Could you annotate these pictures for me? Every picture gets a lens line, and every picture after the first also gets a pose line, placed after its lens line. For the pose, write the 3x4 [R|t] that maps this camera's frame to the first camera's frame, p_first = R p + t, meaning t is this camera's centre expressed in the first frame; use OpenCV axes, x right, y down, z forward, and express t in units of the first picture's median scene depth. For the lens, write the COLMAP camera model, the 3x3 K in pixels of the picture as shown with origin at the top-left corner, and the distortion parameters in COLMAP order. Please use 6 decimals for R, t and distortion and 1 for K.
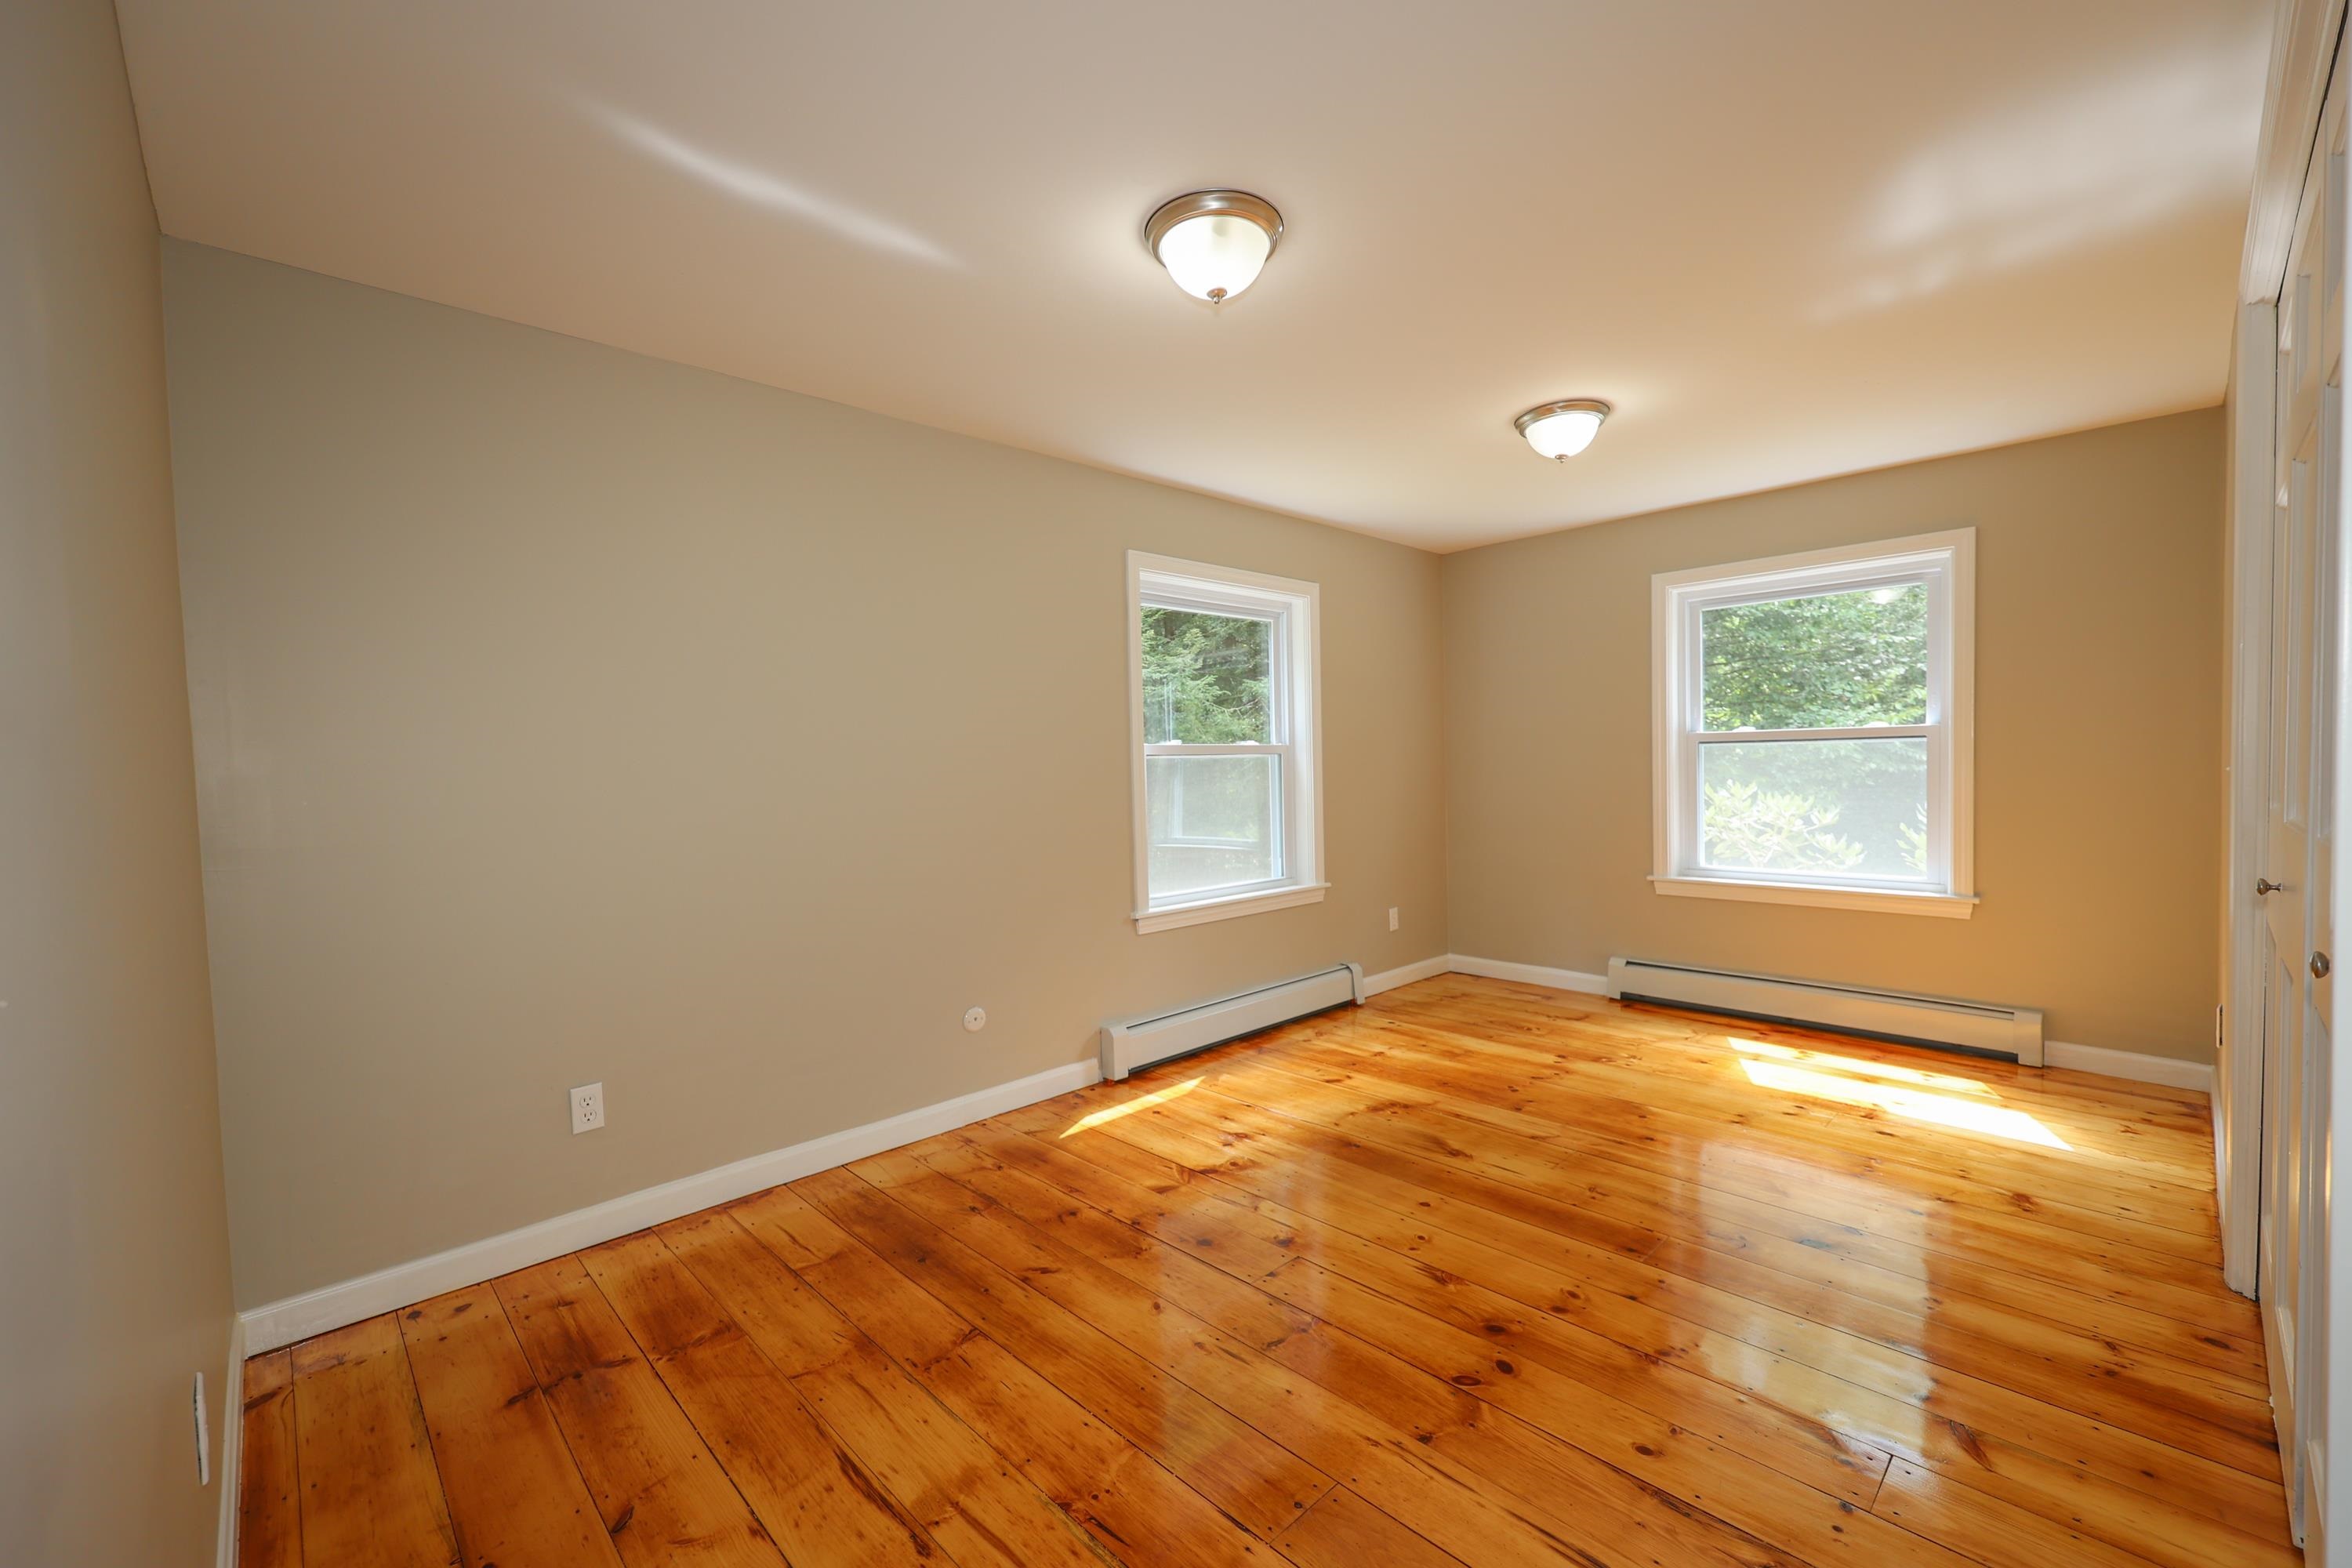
lens RADIAL K [[962.9, 0, 1189.1], [0, 962.9, 790.0], [0, 0, 1]] dist [0.010889, -0.000076]
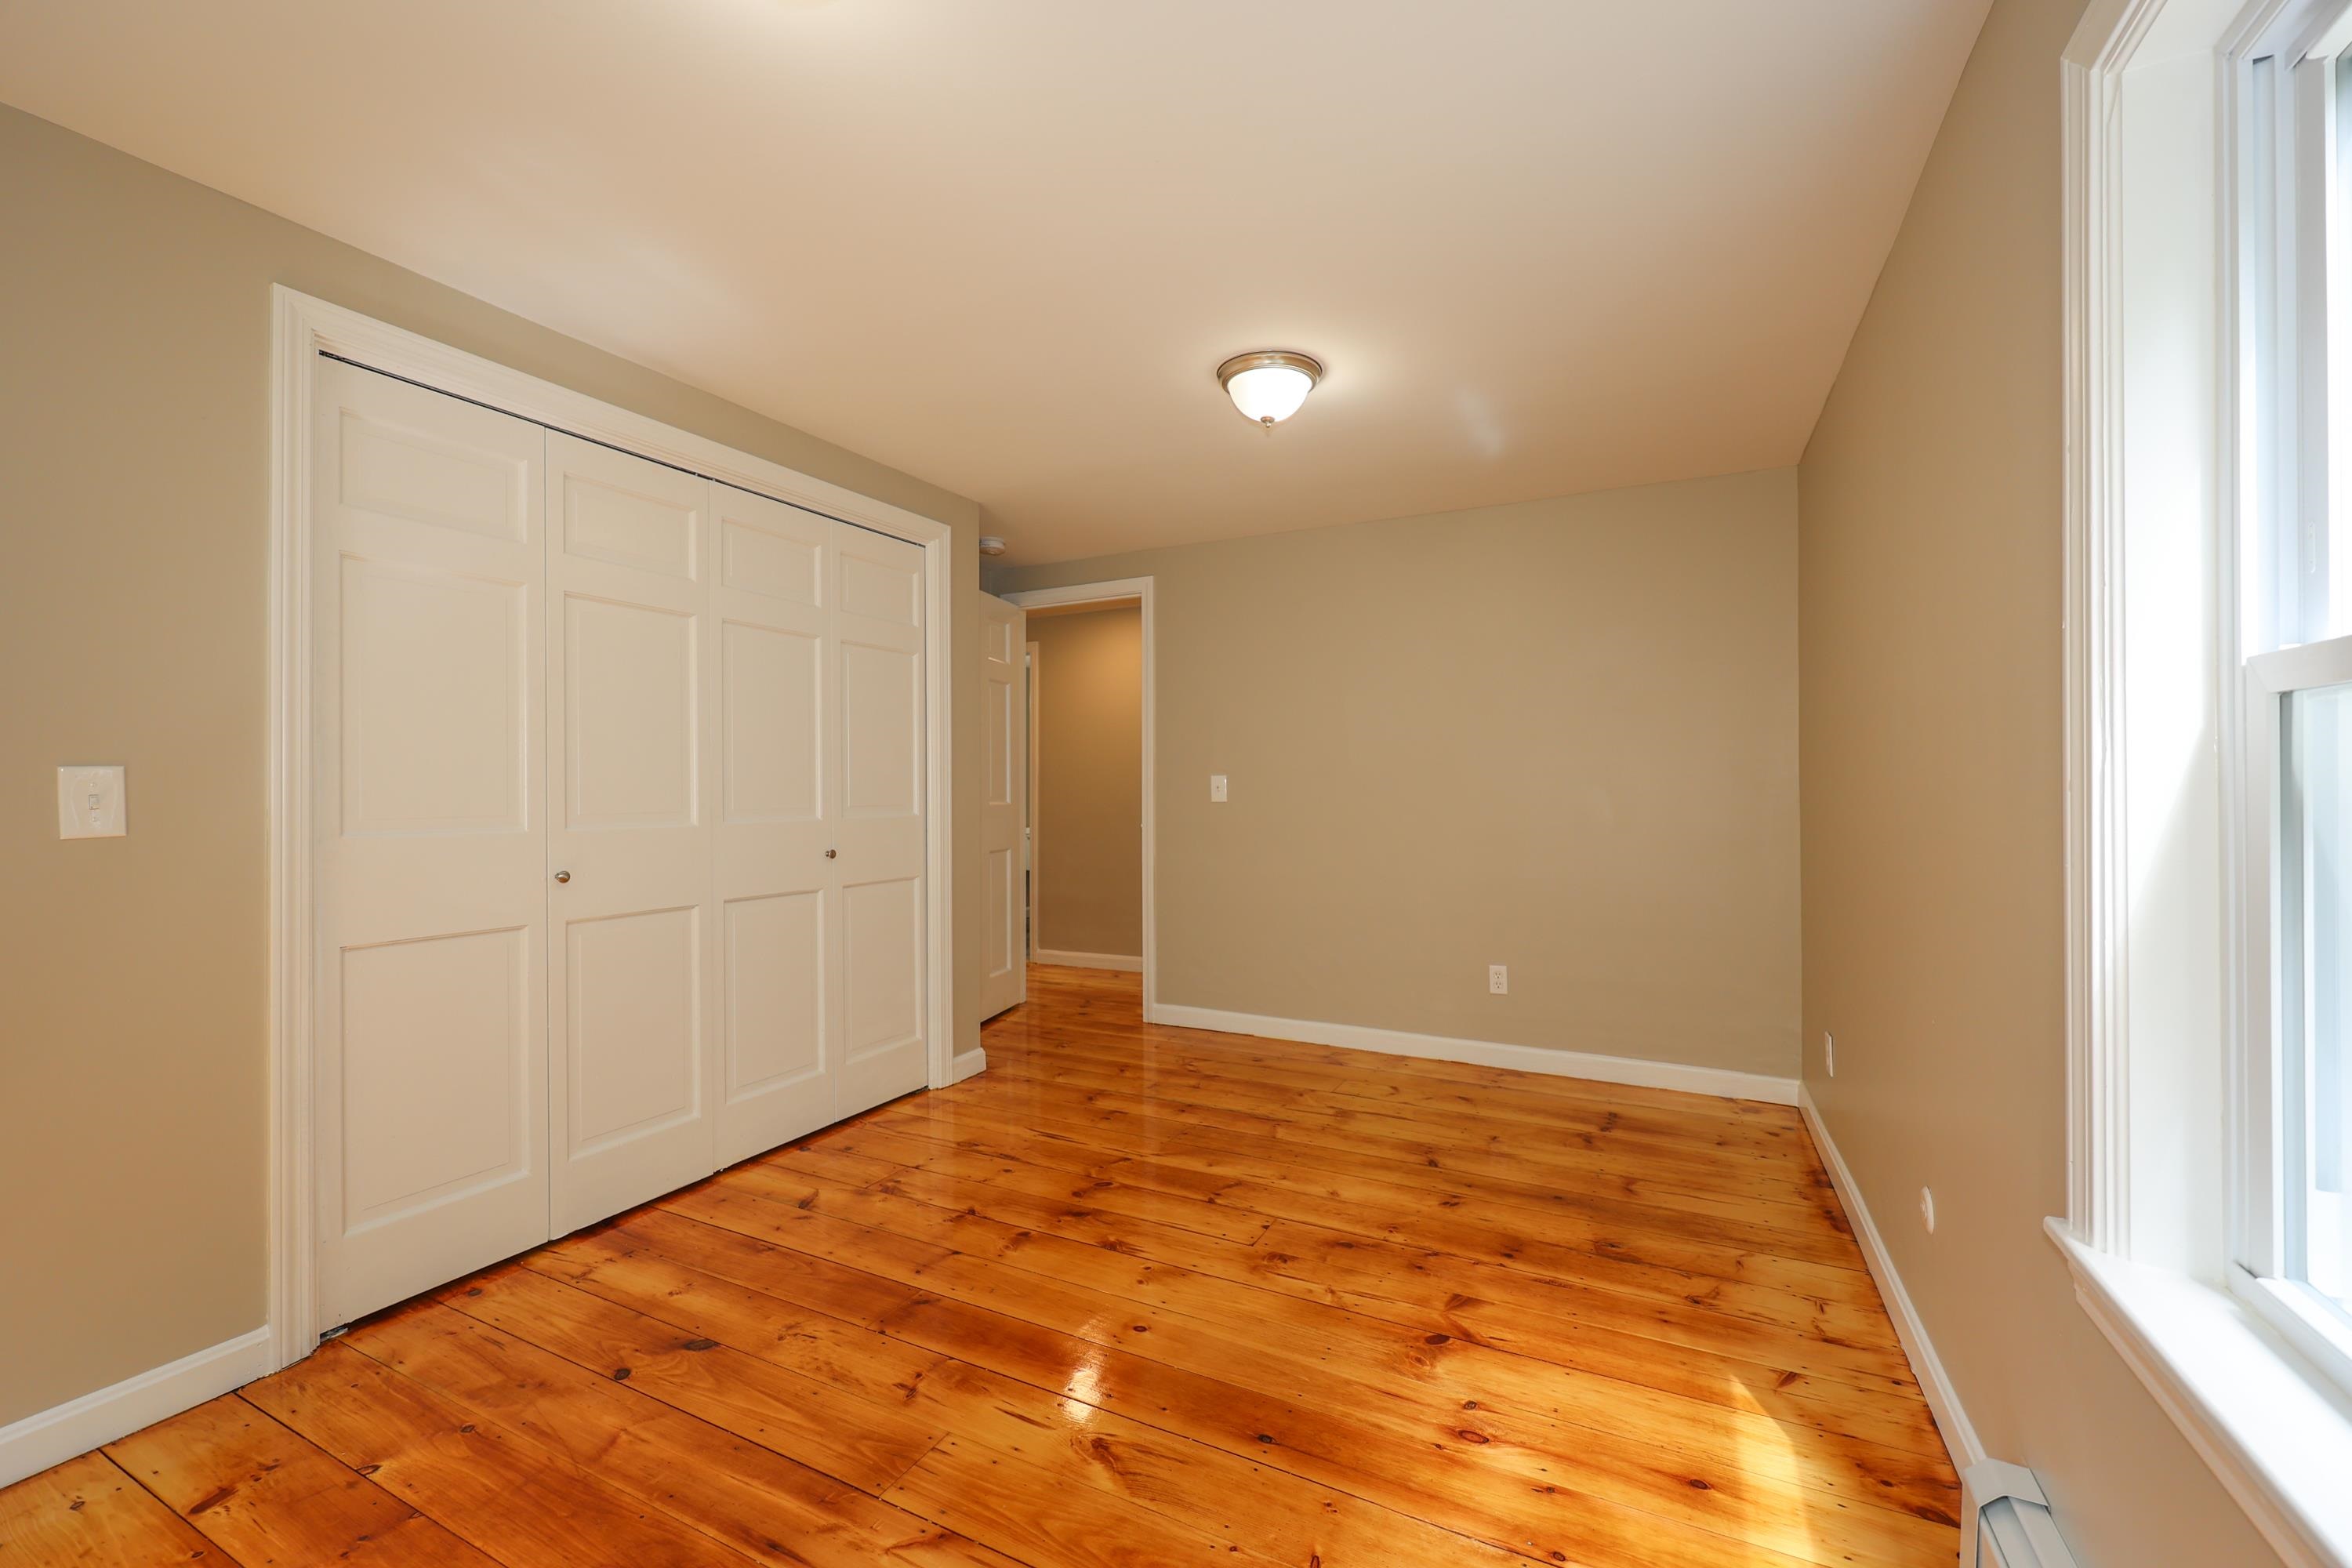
lens RADIAL K [[962.9, 0, 1189.1], [0, 962.9, 790.0], [0, 0, 1]] dist [0.010889, -0.000076]
pose [[-0.945505, 0.027919, -0.324409, 0.519658], [0.019586, 0.999390, 0.028923, -0.041236], [0.325018, 0.020993, -0.945475, 2.020100]]
